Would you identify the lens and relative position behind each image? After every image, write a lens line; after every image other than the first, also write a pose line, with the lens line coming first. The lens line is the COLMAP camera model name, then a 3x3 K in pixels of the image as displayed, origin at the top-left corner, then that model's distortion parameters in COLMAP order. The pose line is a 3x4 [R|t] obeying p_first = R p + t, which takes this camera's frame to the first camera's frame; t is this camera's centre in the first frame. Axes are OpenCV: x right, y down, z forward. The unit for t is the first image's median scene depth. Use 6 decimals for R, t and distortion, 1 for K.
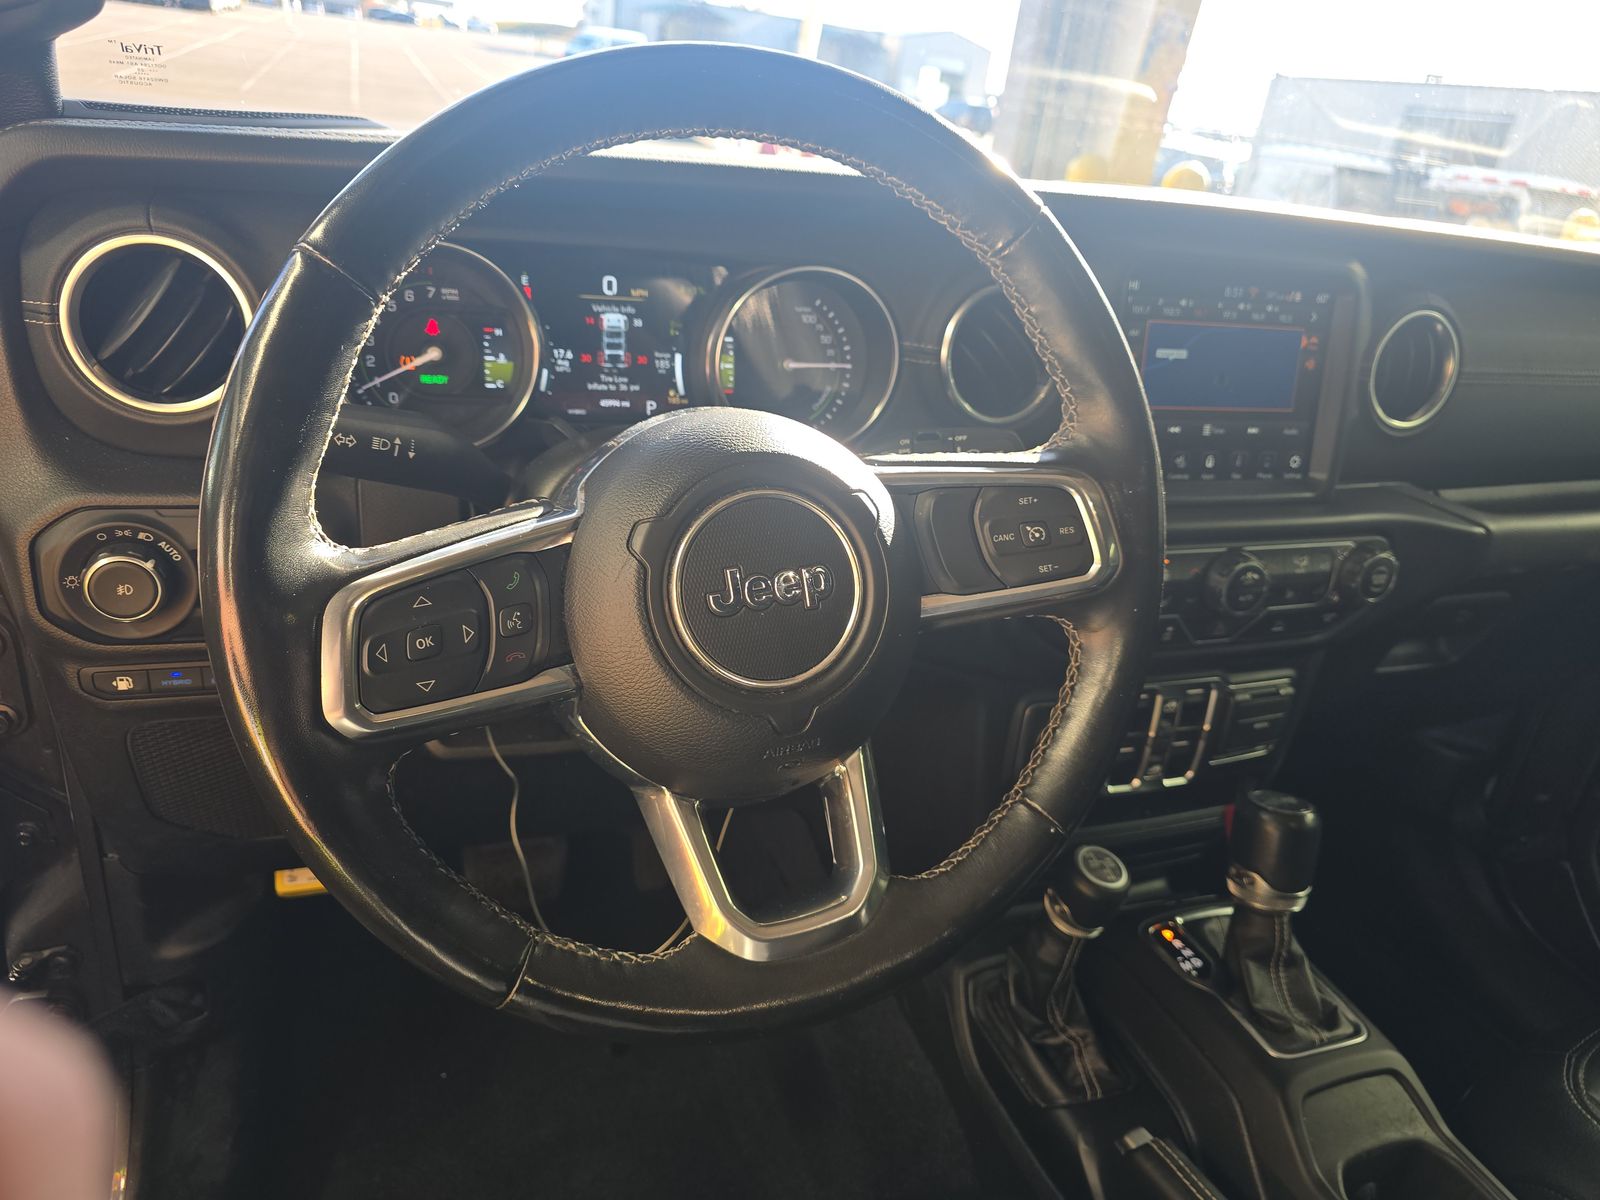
lens RADIAL K [[1051.2, 0, 800.0], [0, 1051.2, 600.0], [0, 0, 1]] dist [0.003528, -0.029367]
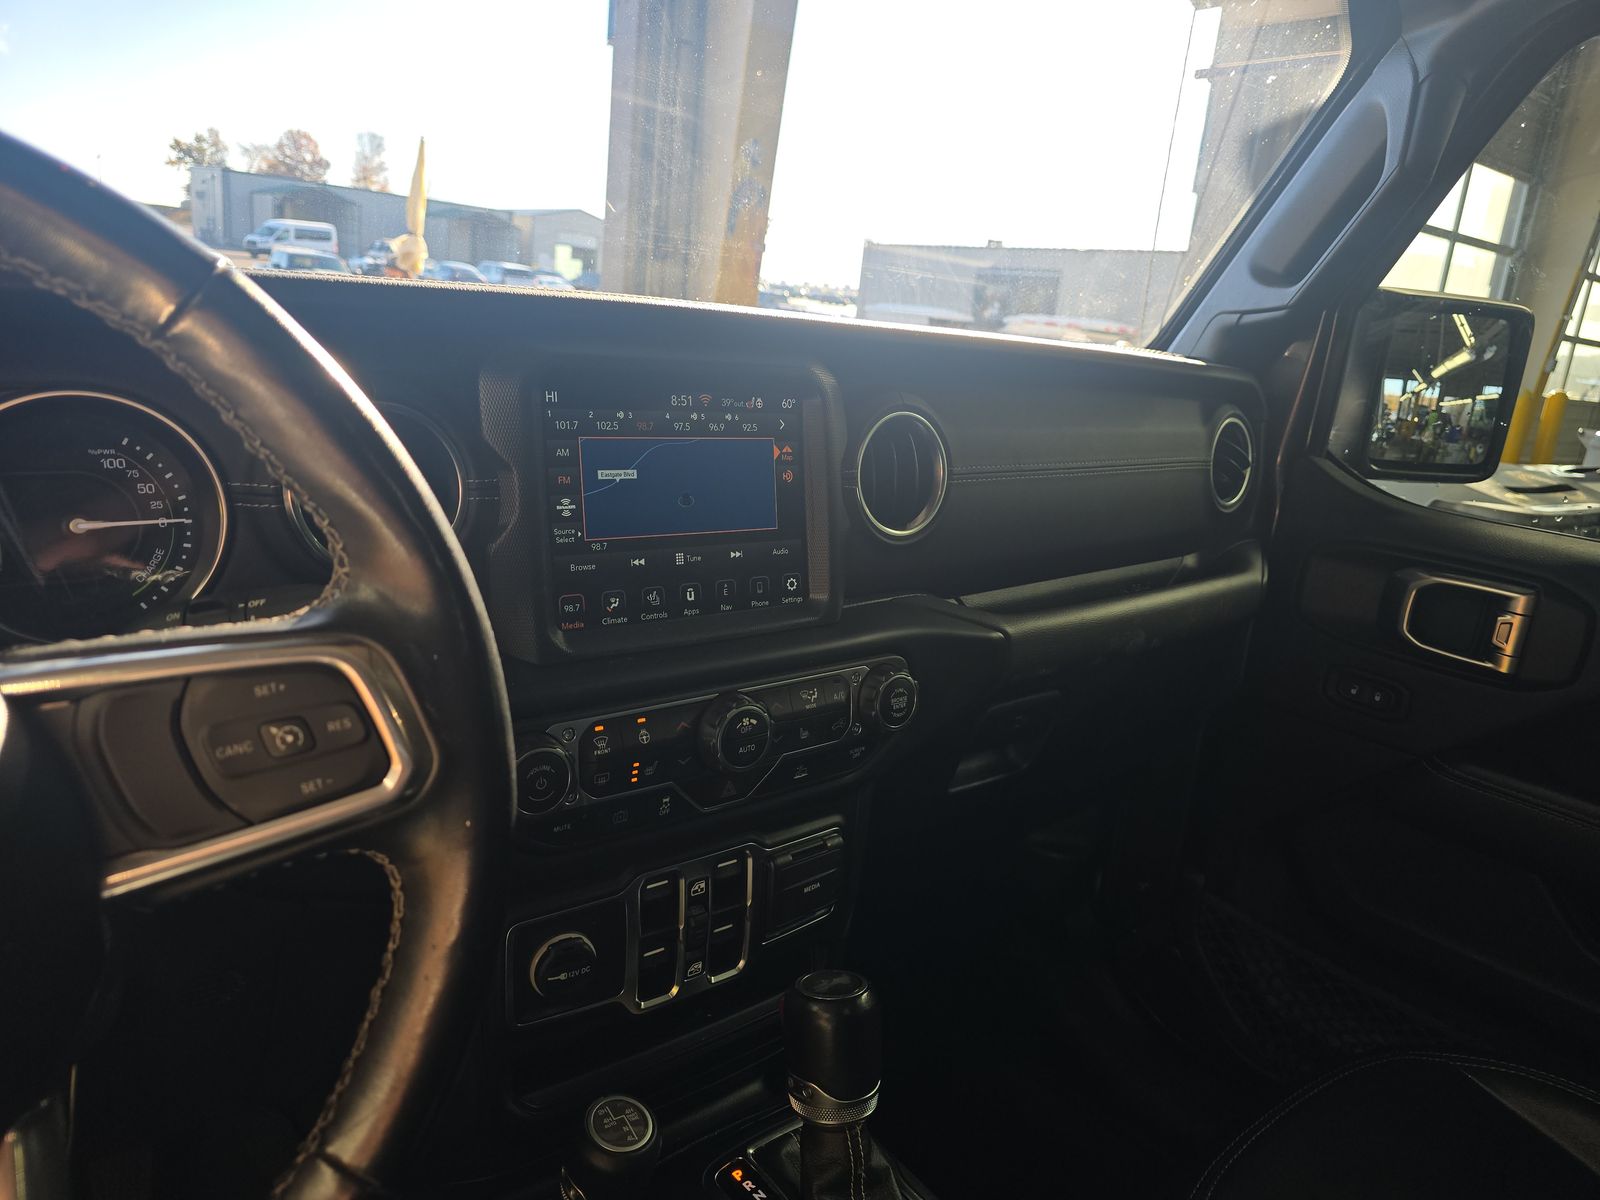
lens RADIAL K [[1041.1, 0, 800.0], [0, 1041.1, 600.0], [0, 0, 1]] dist [0.084254, -0.193956]
pose [[0.948424, -0.106275, 0.298660, 0.217919], [0.146973, 0.982169, -0.117232, -0.014309], [-0.280875, 0.155081, 0.947132, 0.168667]]
